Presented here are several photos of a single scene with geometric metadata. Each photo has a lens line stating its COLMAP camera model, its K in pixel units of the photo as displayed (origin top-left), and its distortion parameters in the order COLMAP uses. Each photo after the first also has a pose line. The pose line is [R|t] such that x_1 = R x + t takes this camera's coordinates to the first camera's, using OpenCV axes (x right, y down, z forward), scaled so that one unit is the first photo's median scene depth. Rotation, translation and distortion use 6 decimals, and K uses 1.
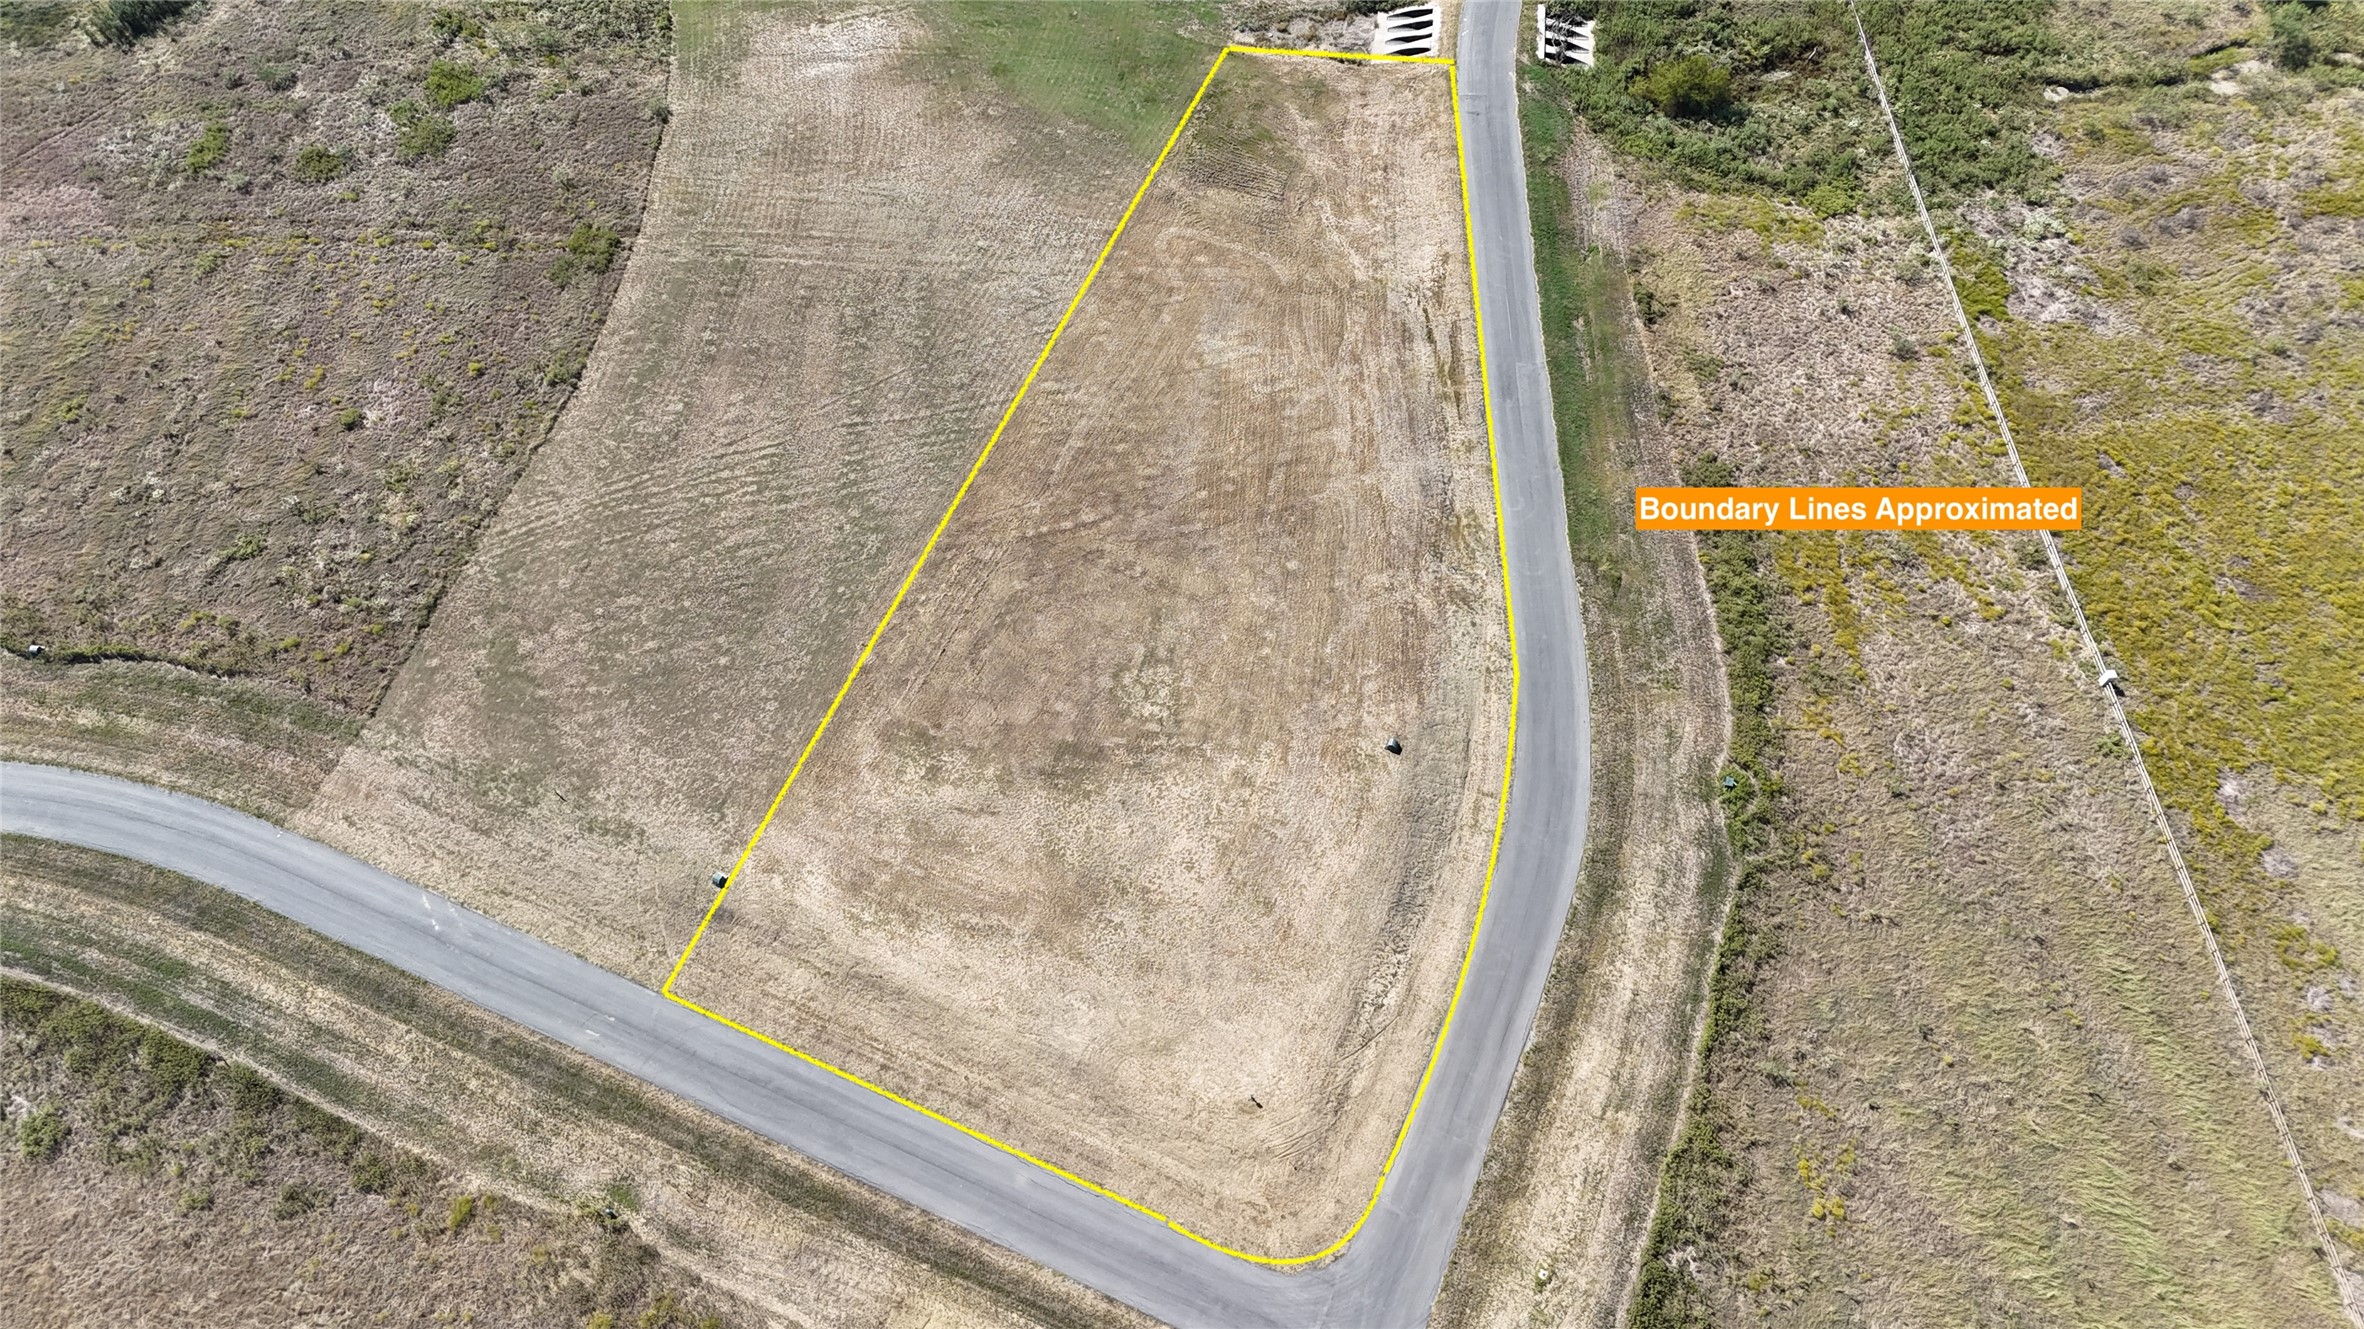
lens RADIAL K [[1729.5, 0, 1180.0], [0, 1729.5, 669.1], [0, 0, 1]] dist [0.073363, -0.068341]
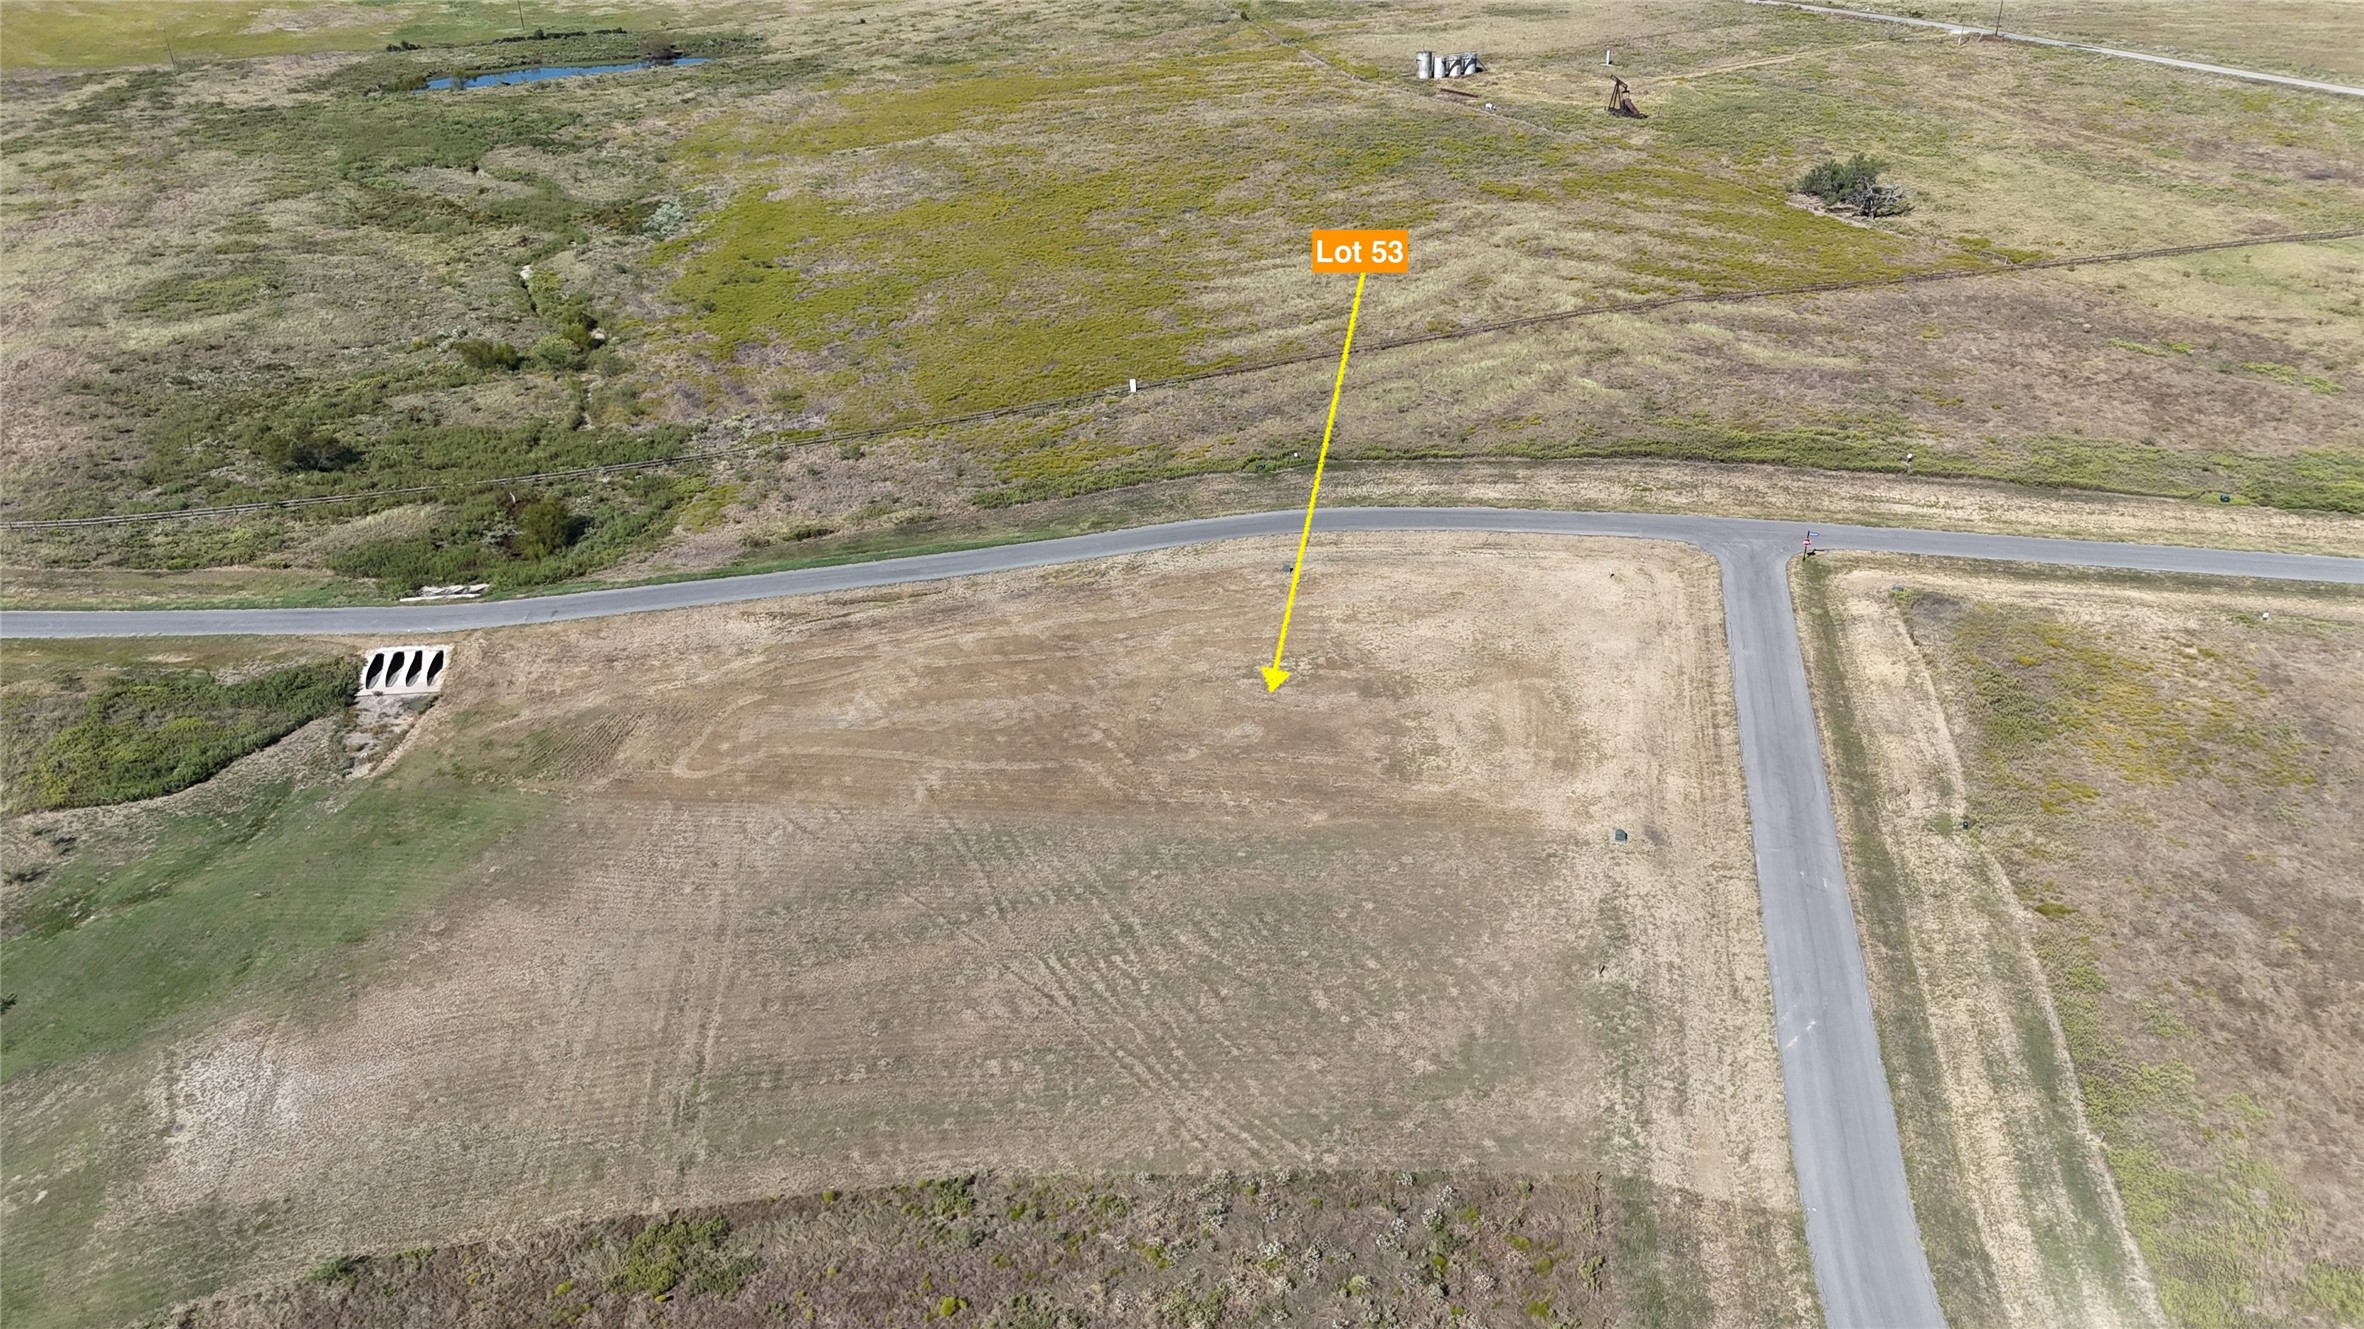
lens RADIAL K [[1729.5, 0, 1180.0], [0, 1729.5, 669.1], [0, 0, 1]] dist [0.073363, -0.068341]
pose [[-0.202479, -0.440386, 0.874678, -0.933495], [0.875225, 0.319293, 0.363365, -0.430245], [-0.439300, 0.839114, 0.320787, 0.670376]]
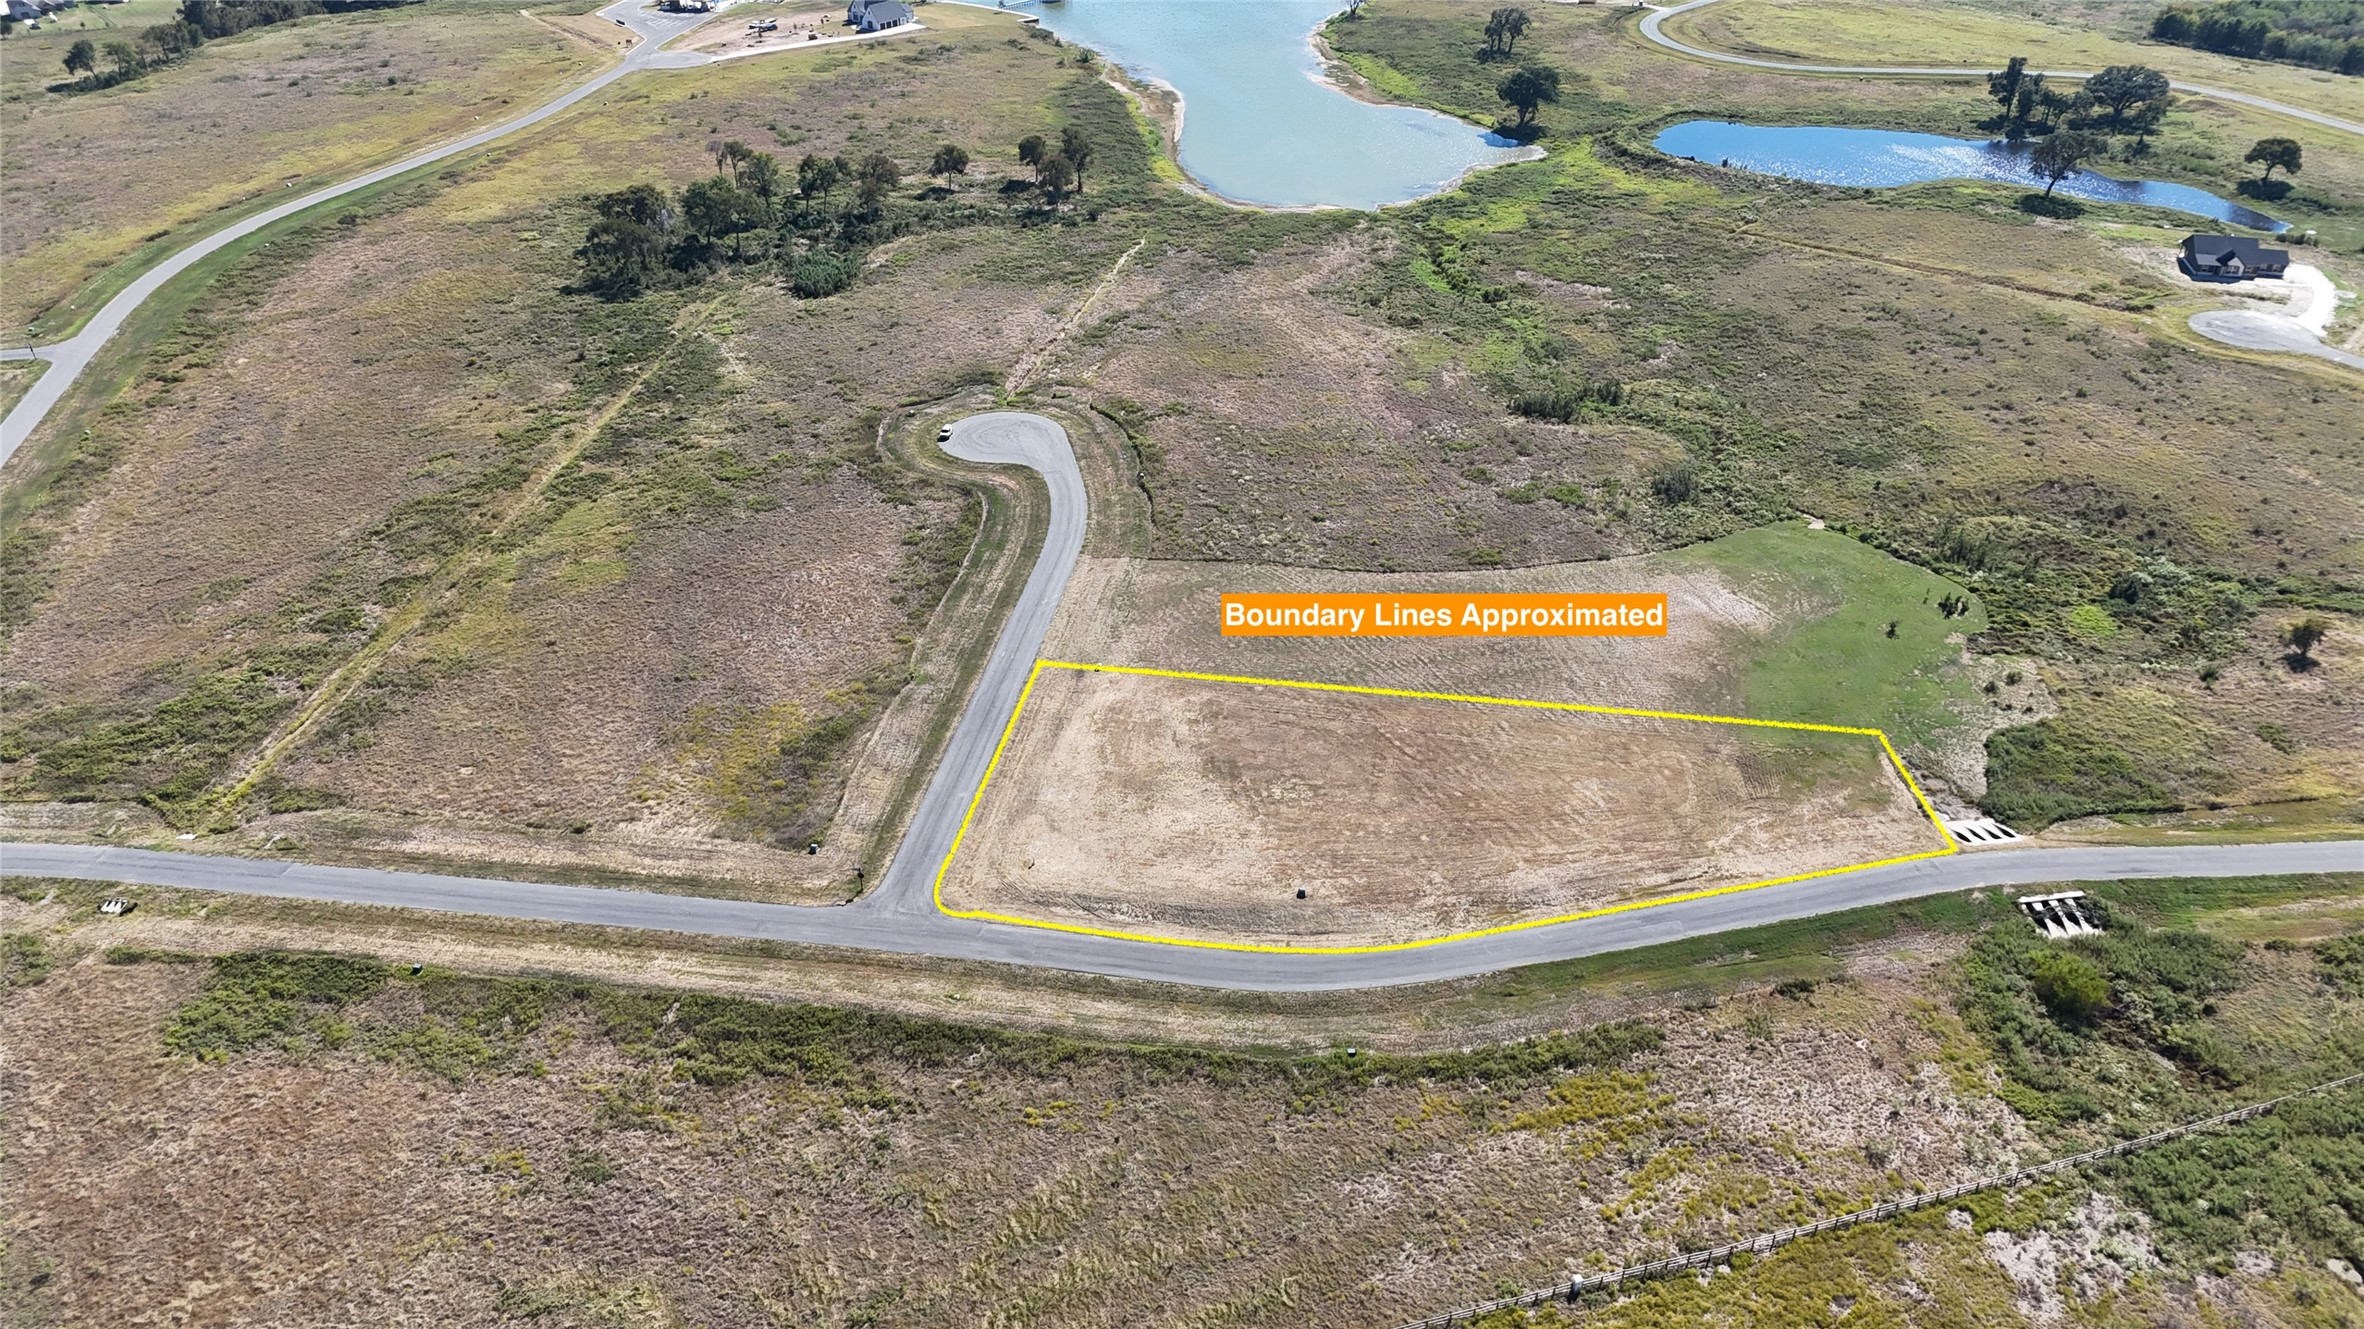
lens RADIAL K [[1729.5, 0, 1180.0], [0, 1729.5, 669.1], [0, 0, 1]] dist [0.073363, -0.068341]
pose [[0.268607, 0.522779, -0.809044, 1.094223], [-0.850038, 0.523715, 0.056191, -0.043754], [0.453084, 0.672625, 0.585055, 0.009564]]
